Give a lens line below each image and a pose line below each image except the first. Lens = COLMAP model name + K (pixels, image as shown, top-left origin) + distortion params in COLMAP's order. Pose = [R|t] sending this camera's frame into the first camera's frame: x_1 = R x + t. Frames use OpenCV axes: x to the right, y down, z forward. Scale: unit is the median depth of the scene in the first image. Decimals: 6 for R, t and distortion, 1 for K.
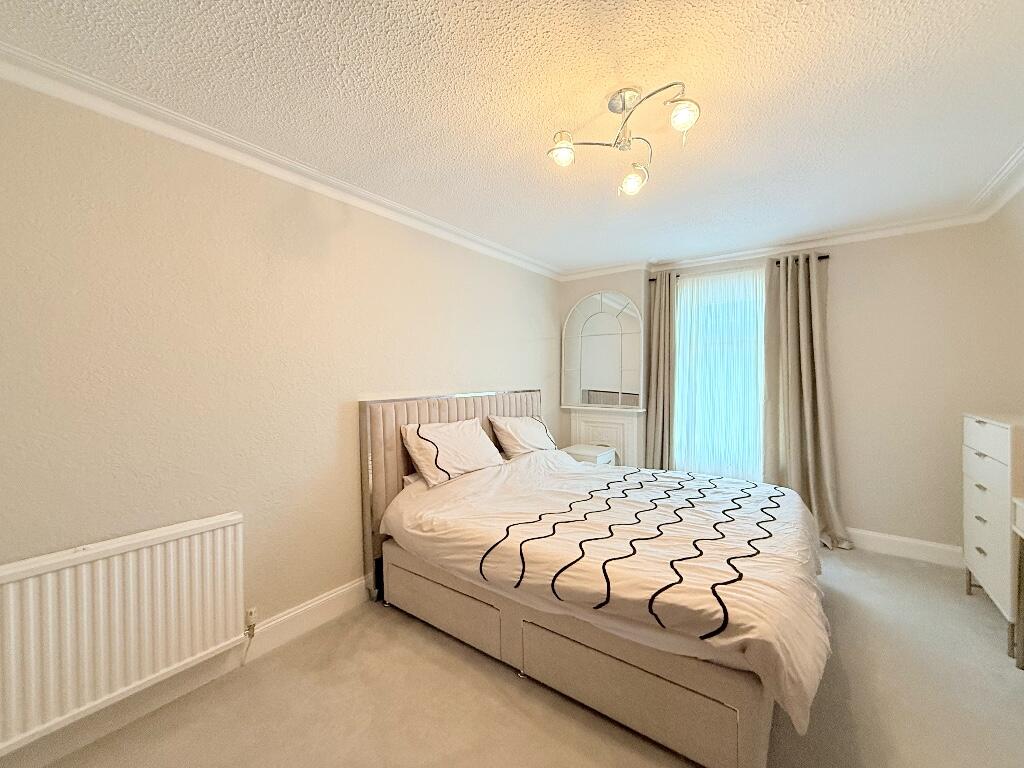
lens RADIAL K [[407.9, 0, 507.5], [0, 407.9, 384.6], [0, 0, 1]] dist [-0.000189, 0.000695]
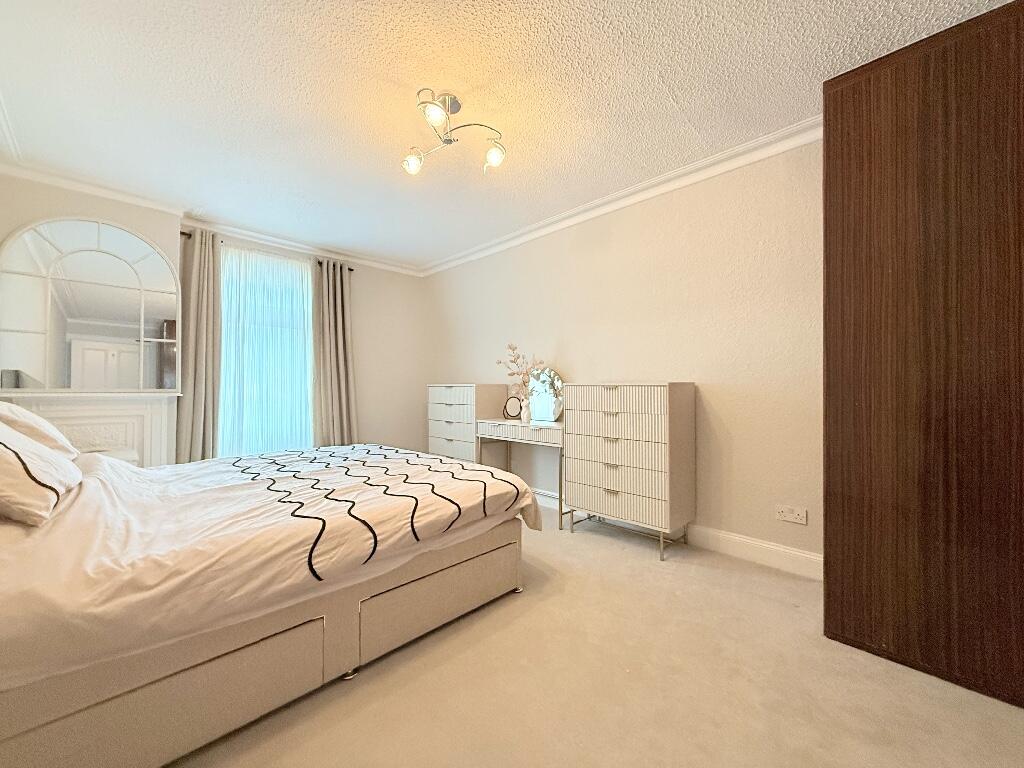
lens RADIAL K [[407.9, 0, 507.5], [0, 407.9, 384.6], [0, 0, 1]] dist [-0.000189, 0.000695]
pose [[0.141469, 0.017485, 0.989788, -0.634817], [0.013737, 0.999713, -0.019624, 0.121680], [-0.989847, 0.016373, 0.141188, 0.473028]]
